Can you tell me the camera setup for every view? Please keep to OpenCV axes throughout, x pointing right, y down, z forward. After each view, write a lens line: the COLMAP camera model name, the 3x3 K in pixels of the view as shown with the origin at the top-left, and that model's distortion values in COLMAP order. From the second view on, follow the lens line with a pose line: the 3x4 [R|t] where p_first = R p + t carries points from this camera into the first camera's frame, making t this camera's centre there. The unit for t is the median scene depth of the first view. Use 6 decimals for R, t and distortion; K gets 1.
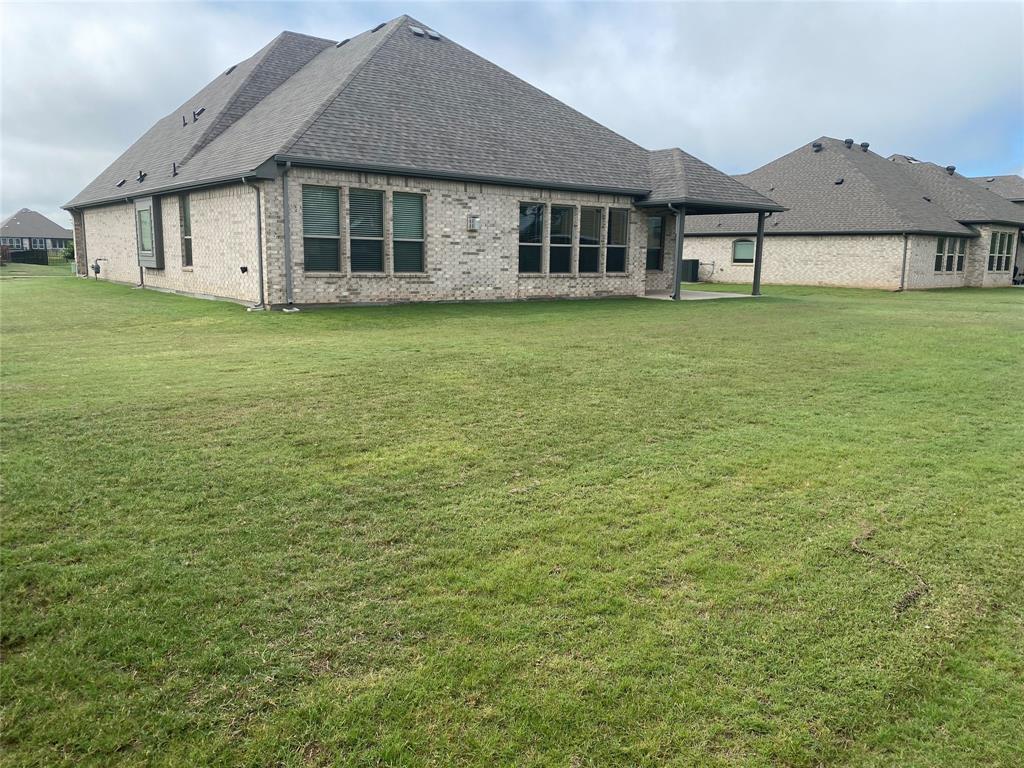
lens RADIAL K [[775.2, 0, 508.7], [0, 775.2, 387.3], [0, 0, 1]] dist [0.037967, -0.051384]
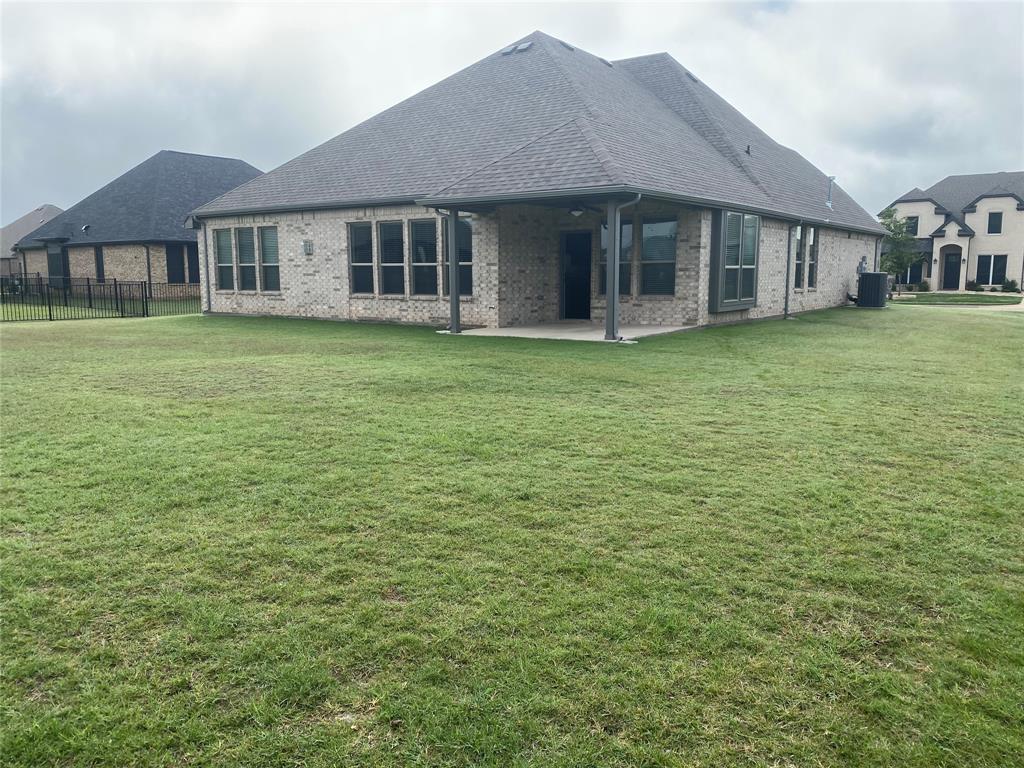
lens RADIAL K [[775.2, 0, 510.1], [0, 775.2, 382.0], [0, 0, 1]] dist [0.037967, -0.051384]
pose [[0.268094, 0.117757, -0.956169, 1.058304], [-0.155309, 0.984803, 0.077738, -0.147014], [0.950792, 0.127660, 0.282308, 0.942489]]
